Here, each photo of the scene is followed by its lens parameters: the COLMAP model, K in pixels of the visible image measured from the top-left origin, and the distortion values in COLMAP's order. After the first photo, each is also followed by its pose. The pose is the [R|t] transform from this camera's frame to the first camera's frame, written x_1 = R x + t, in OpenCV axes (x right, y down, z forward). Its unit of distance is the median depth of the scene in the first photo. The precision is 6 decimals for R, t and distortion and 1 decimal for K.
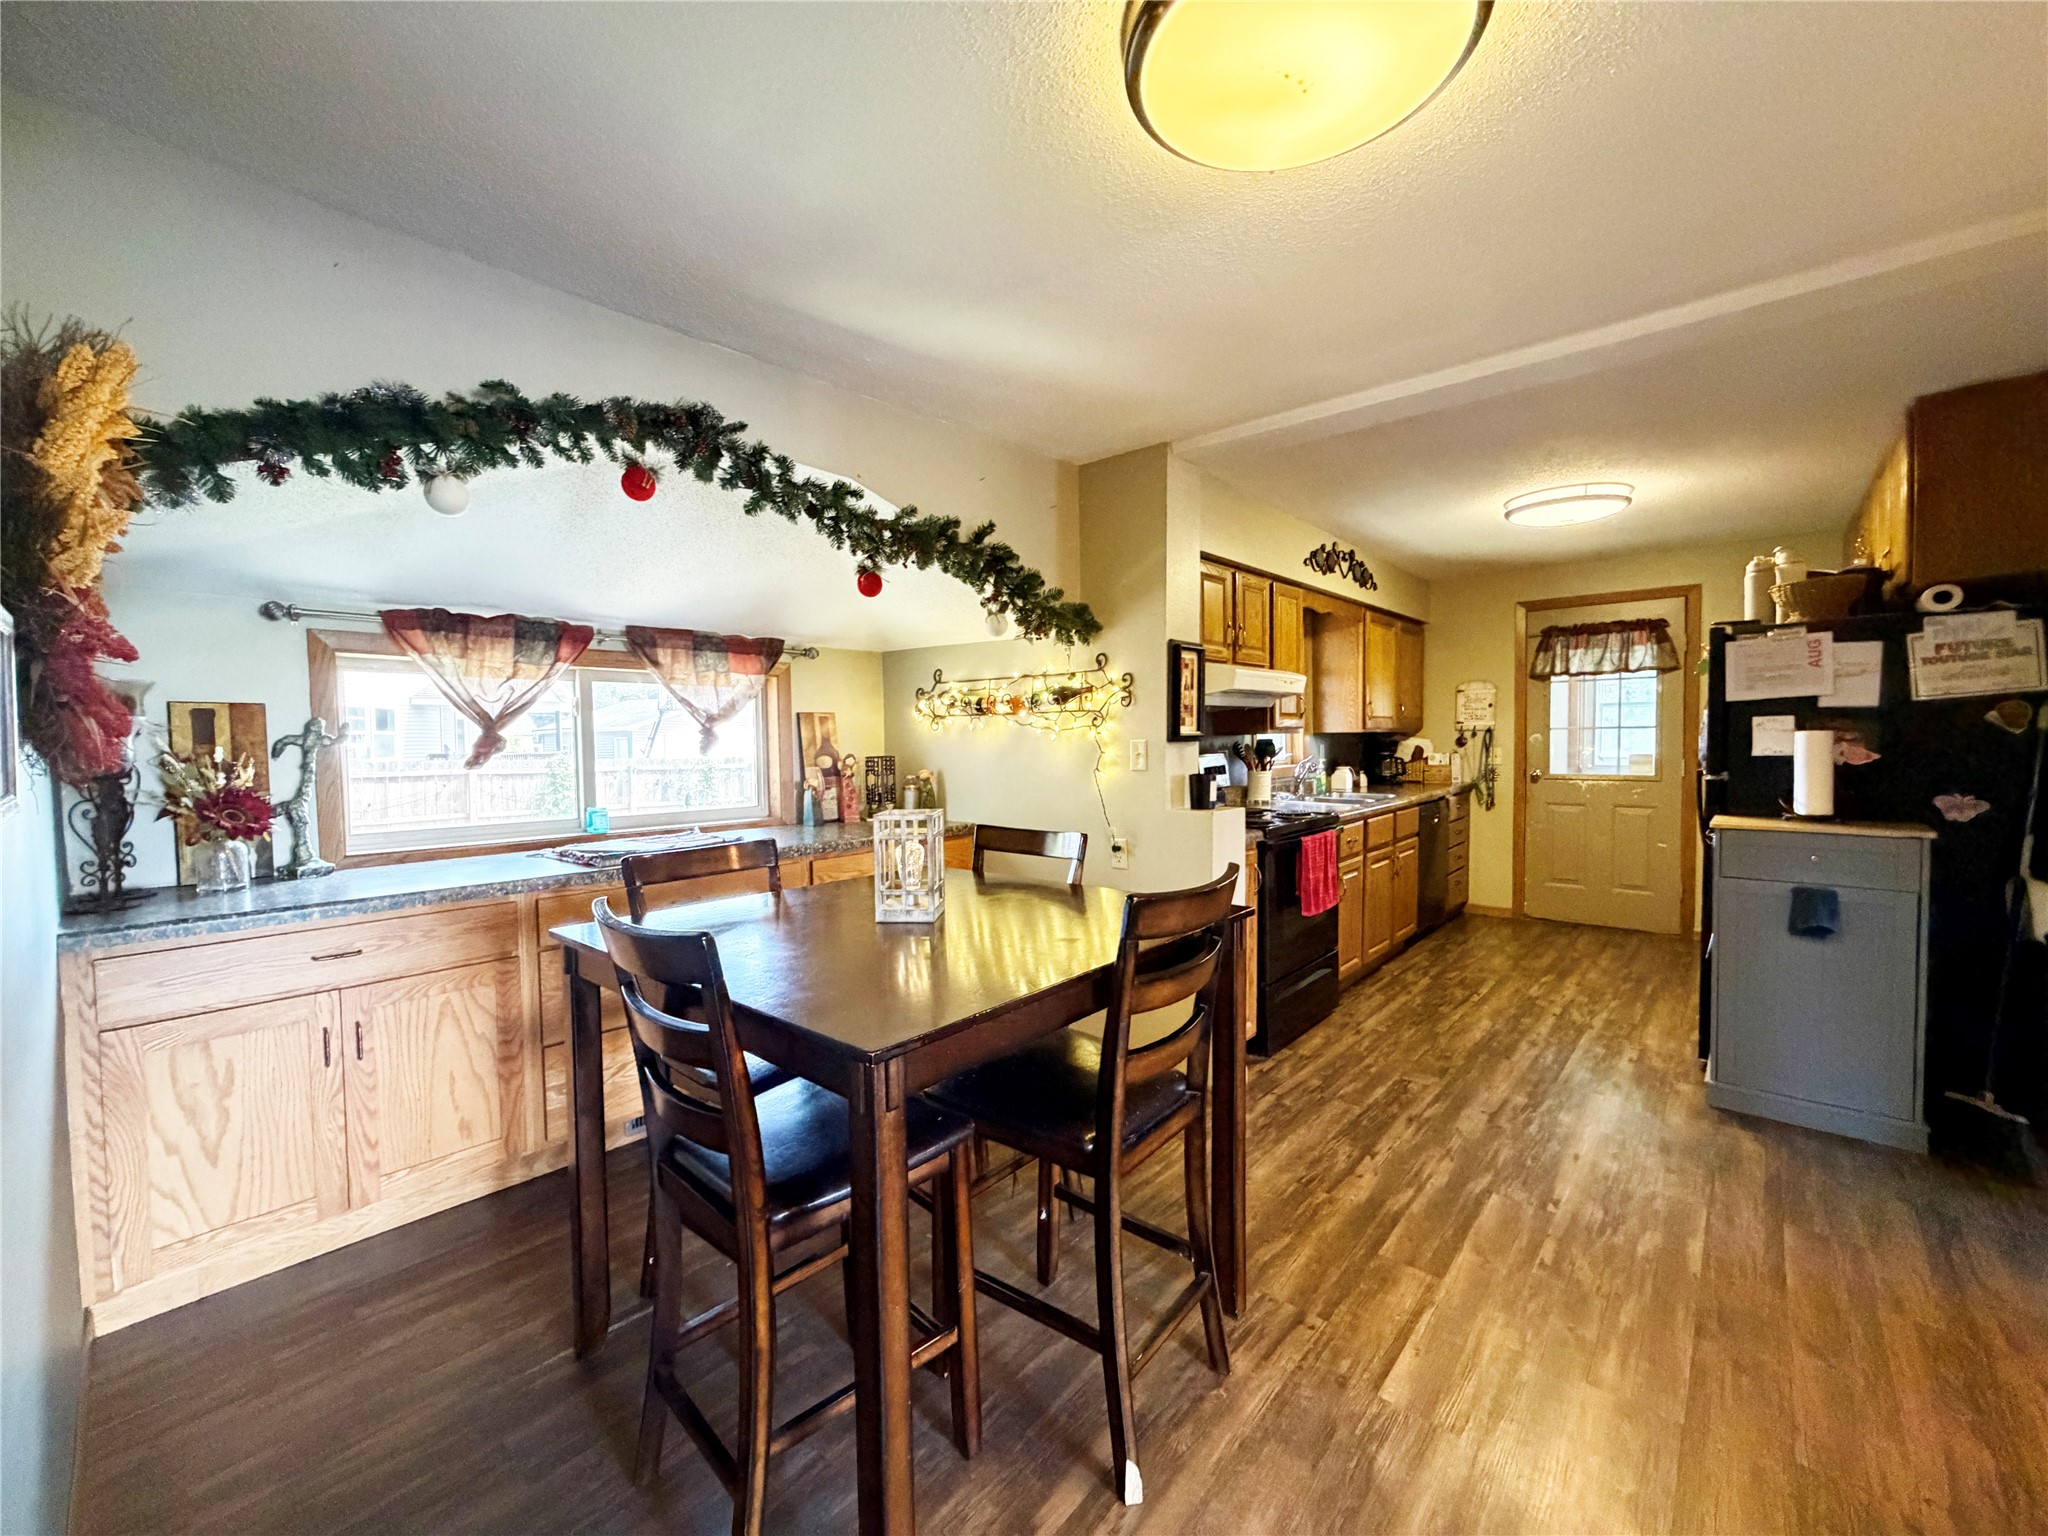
lens RADIAL K [[815.9, 0, 1024.0], [0, 815.9, 768.0], [0, 0, 1]] dist [0.001779, -0.000079]
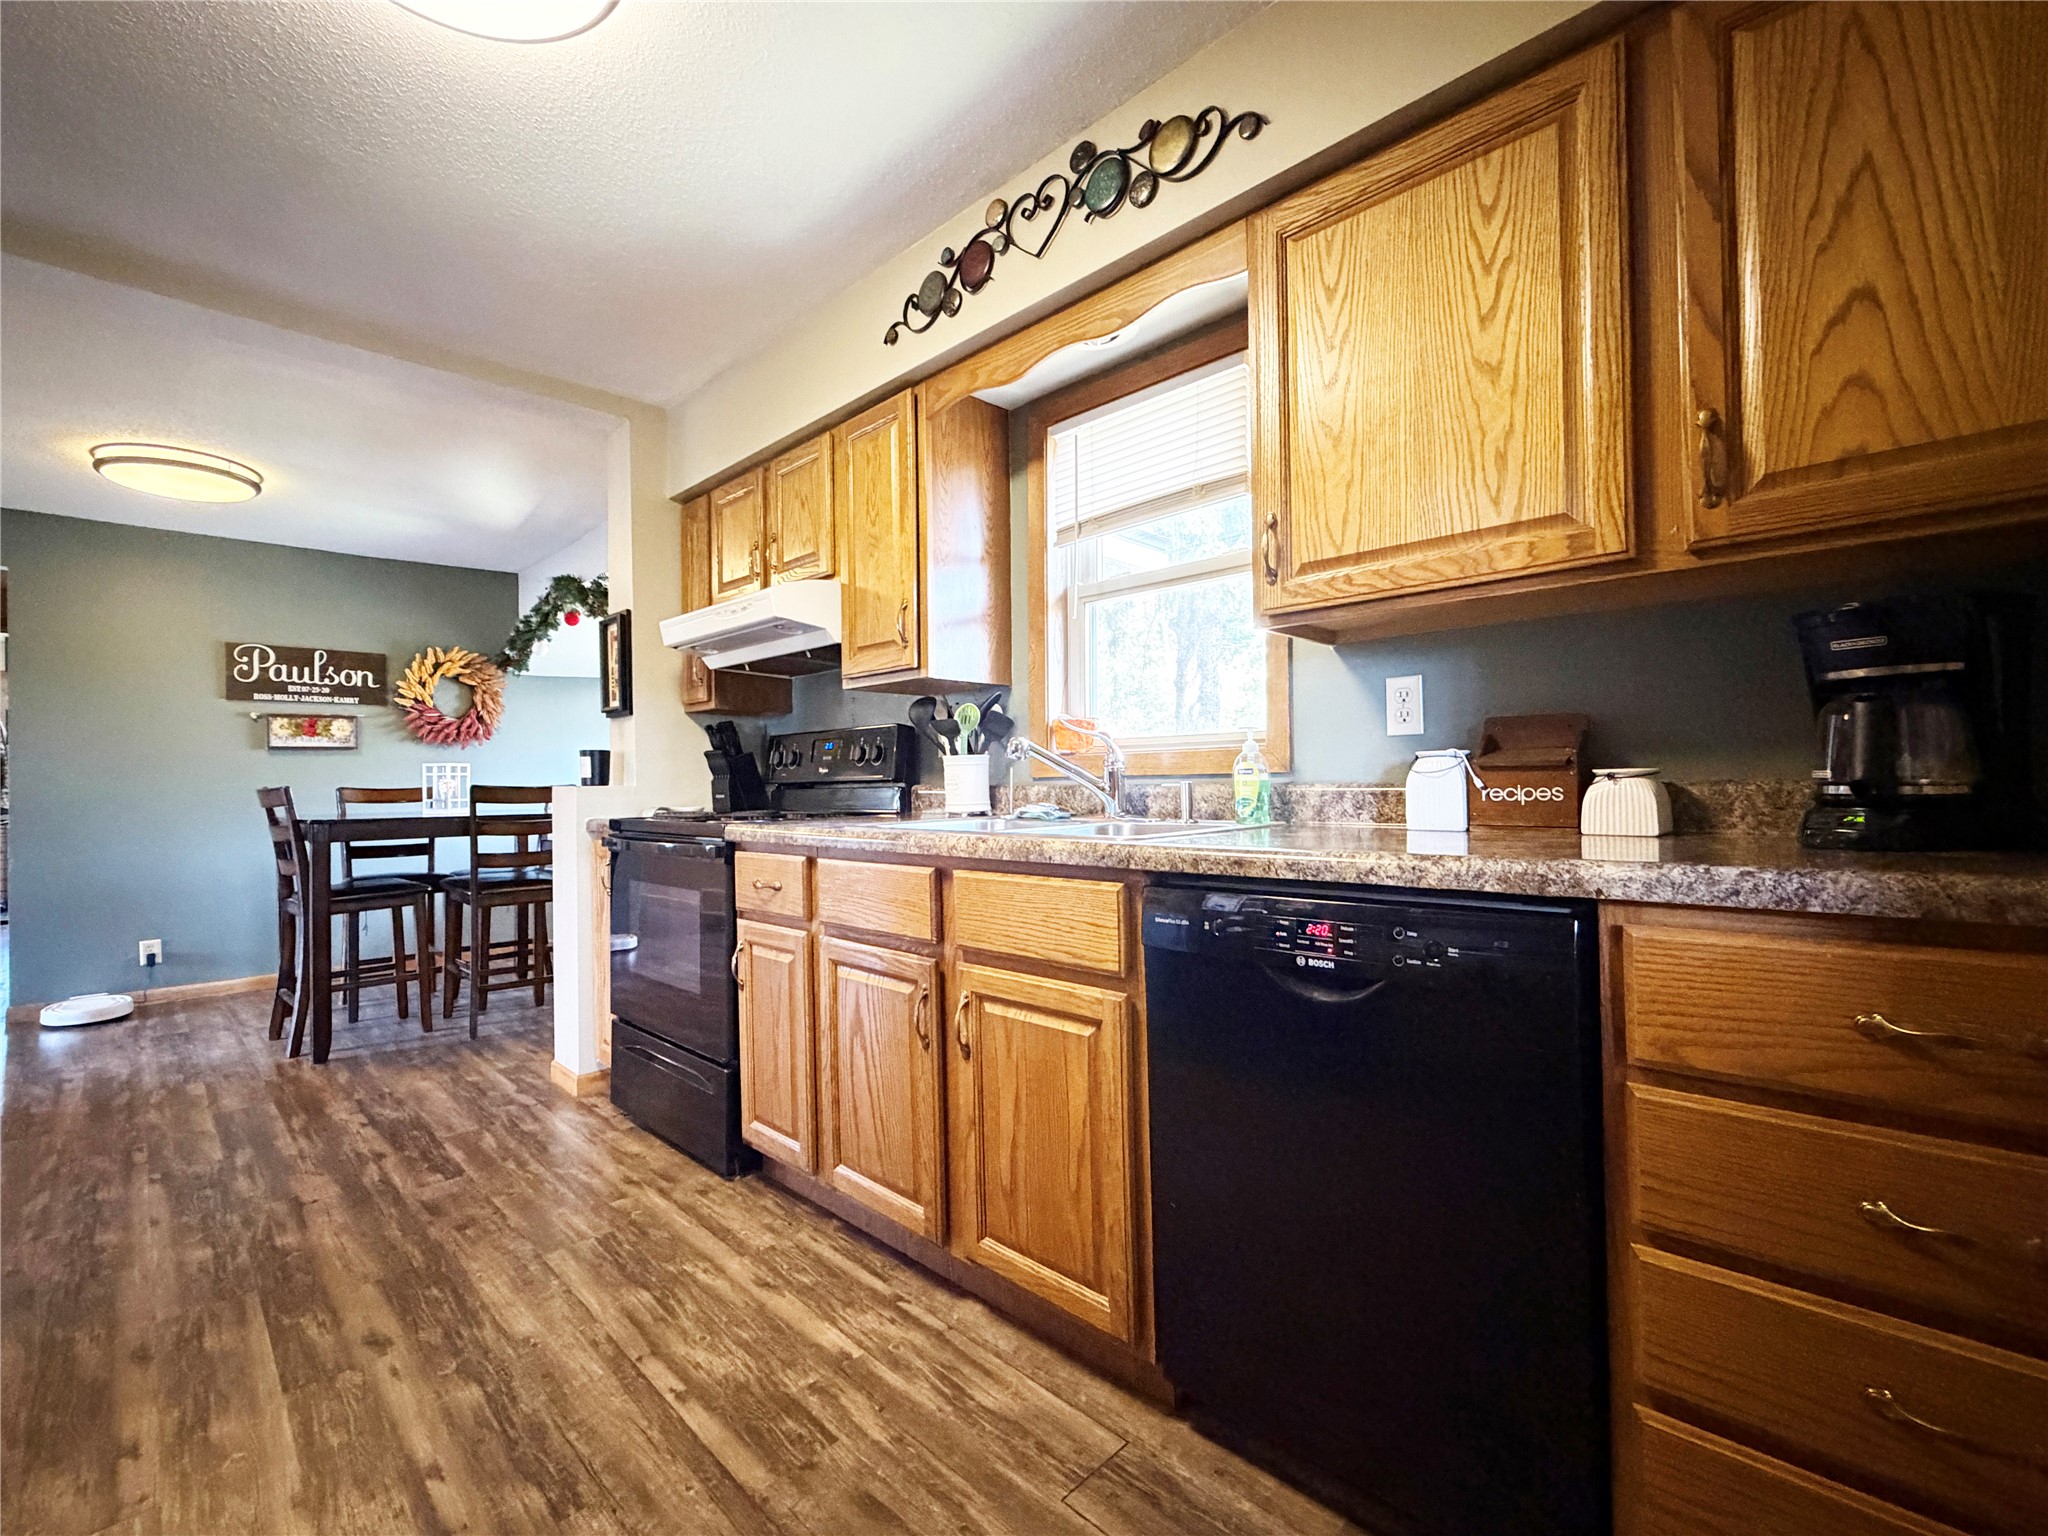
lens RADIAL K [[897.6, 0, 1028.4], [0, 897.6, 769.0], [0, 0, 1]] dist [-0.000430, 0.000061]
pose [[-0.050539, 0.004651, -0.998711, 0.972785], [-0.023689, 0.999702, 0.005854, 0.008516], [0.998441, 0.023955, -0.050414, 1.218430]]
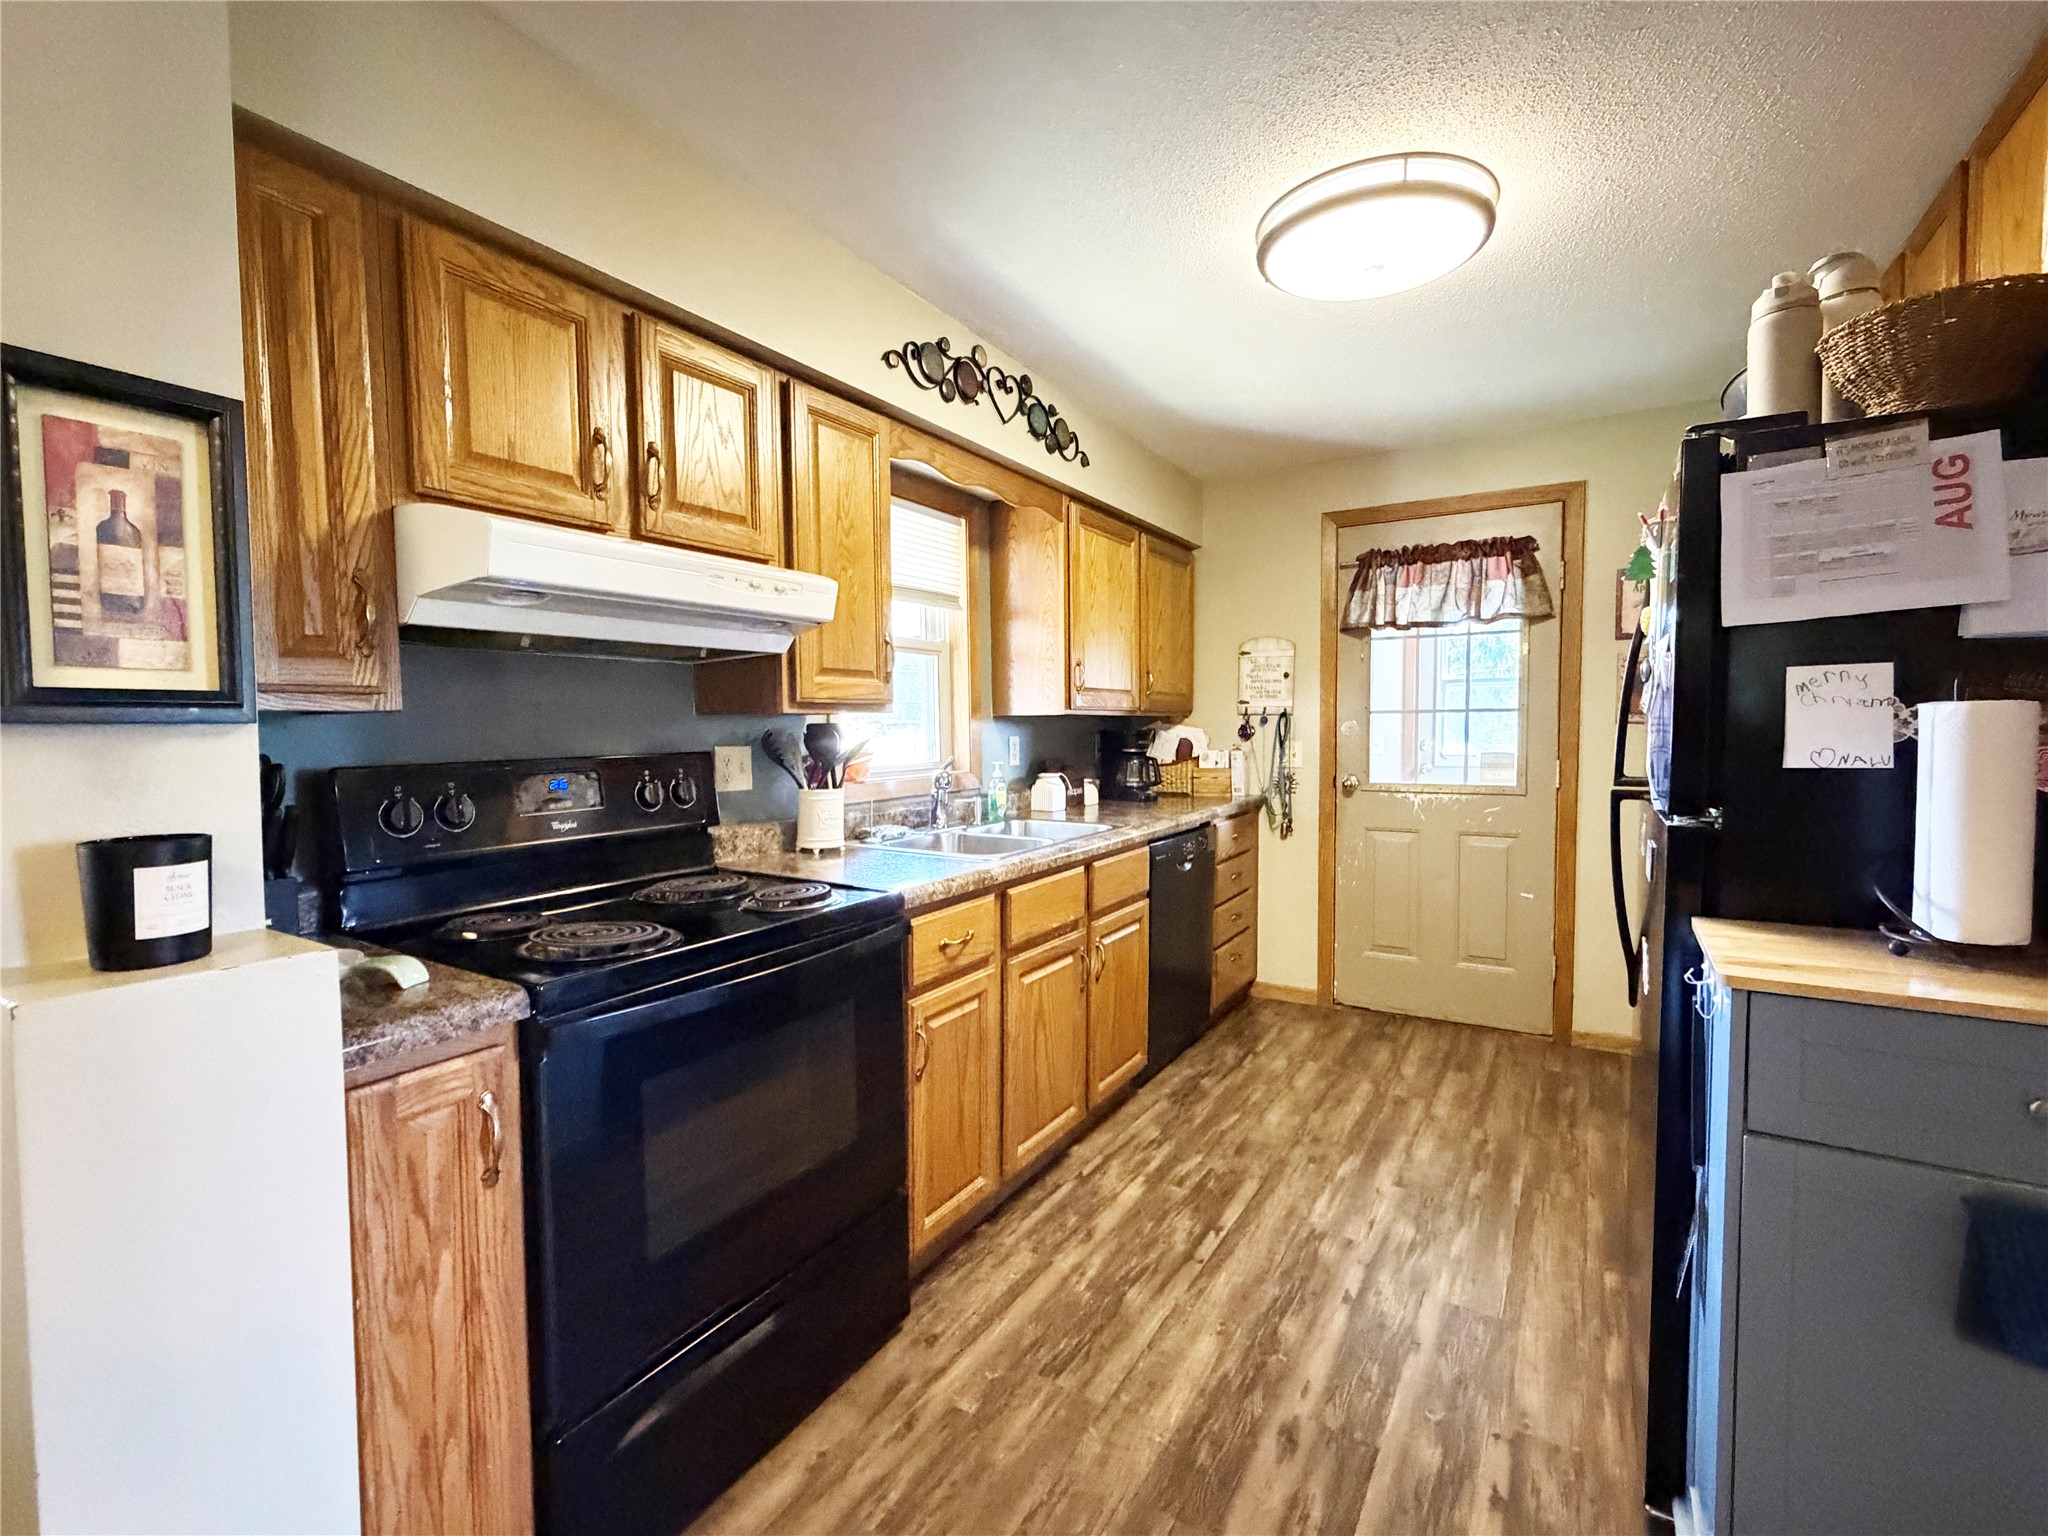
lens RADIAL K [[897.6, 0, 1028.4], [0, 897.6, 769.0], [0, 0, 1]] dist [-0.000430, 0.000061]
pose [[0.984123, -0.003451, 0.177453, 0.360705], [0.001812, 0.999954, 0.009399, -0.014950], [-0.177477, -0.008928, 0.984084, 0.500350]]
